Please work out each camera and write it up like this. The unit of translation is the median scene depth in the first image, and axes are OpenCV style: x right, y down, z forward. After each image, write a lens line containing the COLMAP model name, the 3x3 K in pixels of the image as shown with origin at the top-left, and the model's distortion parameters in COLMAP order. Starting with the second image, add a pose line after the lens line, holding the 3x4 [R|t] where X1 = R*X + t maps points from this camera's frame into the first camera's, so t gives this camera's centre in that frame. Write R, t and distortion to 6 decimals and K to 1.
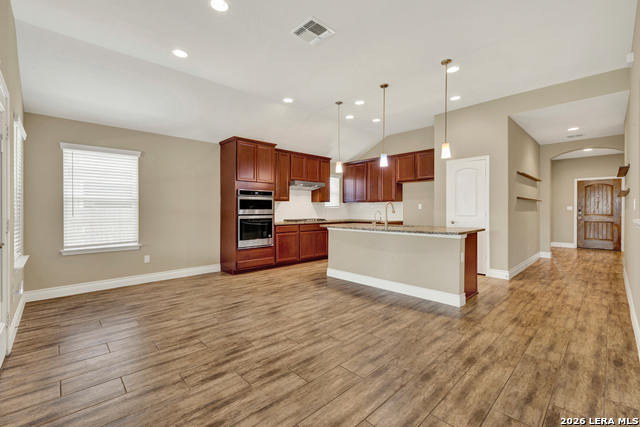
lens RADIAL K [[277.3, 0, 320.0], [0, 277.3, 213.5], [0, 0, 1]] dist [-0.017825, 0.000820]
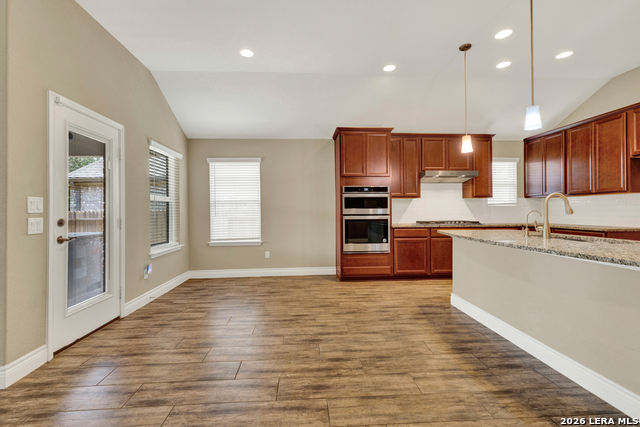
lens RADIAL K [[280.8, 0, 323.7], [0, 280.8, 210.2], [0, 0, 1]] dist [0.007953, 0.000224]
pose [[0.765121, -0.004046, -0.643873, 0.241057], [-0.002286, 0.999957, -0.009001, -0.001979], [0.643882, 0.008359, 0.765079, 0.264941]]
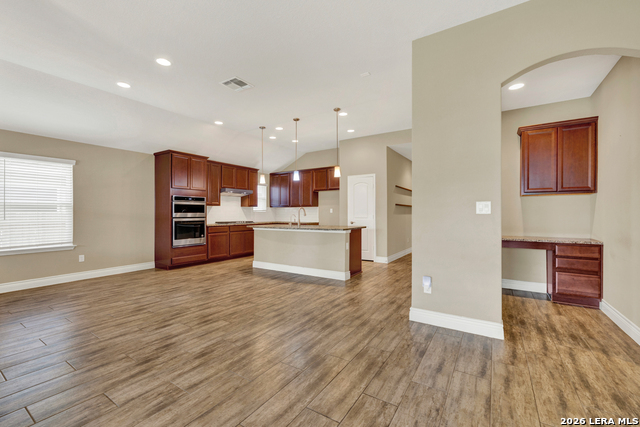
lens RADIAL K [[273.5, 0, 322.3], [0, 273.5, 213.3], [0, 0, 1]] dist [0.001188, 0.000079]
pose [[0.970772, -0.000915, 0.240000, 0.034337], [0.004288, 0.999899, -0.013531, 0.004652], [-0.239964, 0.014164, 0.970679, -0.254206]]
